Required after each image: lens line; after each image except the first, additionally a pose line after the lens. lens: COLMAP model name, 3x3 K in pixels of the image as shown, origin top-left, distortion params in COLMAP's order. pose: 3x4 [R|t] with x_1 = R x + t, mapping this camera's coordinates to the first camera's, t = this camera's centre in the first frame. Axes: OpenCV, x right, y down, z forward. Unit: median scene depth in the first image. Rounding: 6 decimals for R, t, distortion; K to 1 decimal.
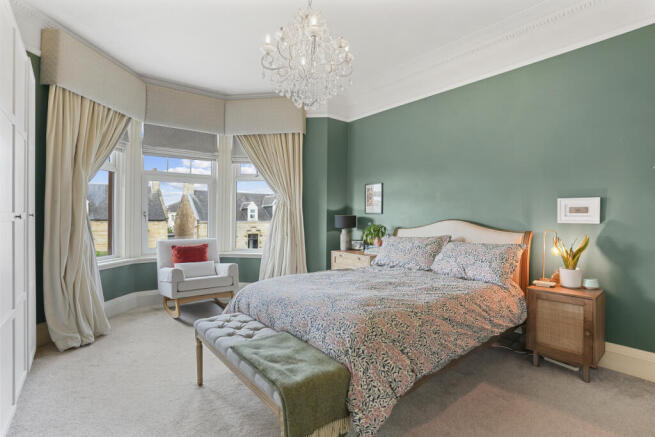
lens RADIAL K [[319.5, 0, 327.9], [0, 319.5, 216.3], [0, 0, 1]] dist [-0.000359, 0.000157]
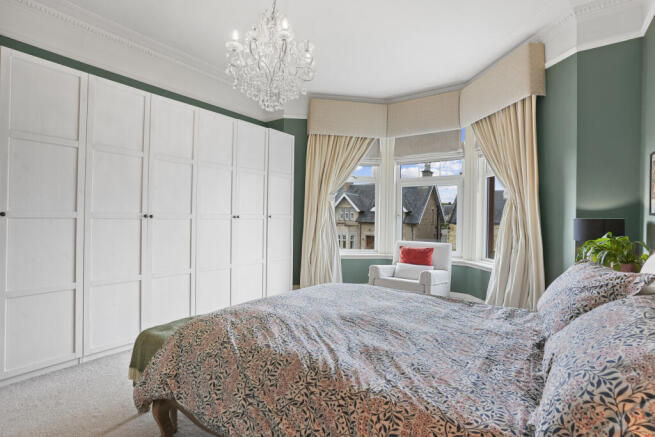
lens RADIAL K [[319.5, 0, 327.9], [0, 319.5, 216.3], [0, 0, 1]] dist [-0.000359, 0.000157]
pose [[0.302368, -0.003207, -0.953186, 0.421287], [-0.012712, 0.999892, -0.007397, 0.003132], [0.953107, 0.014354, 0.302294, 0.389756]]
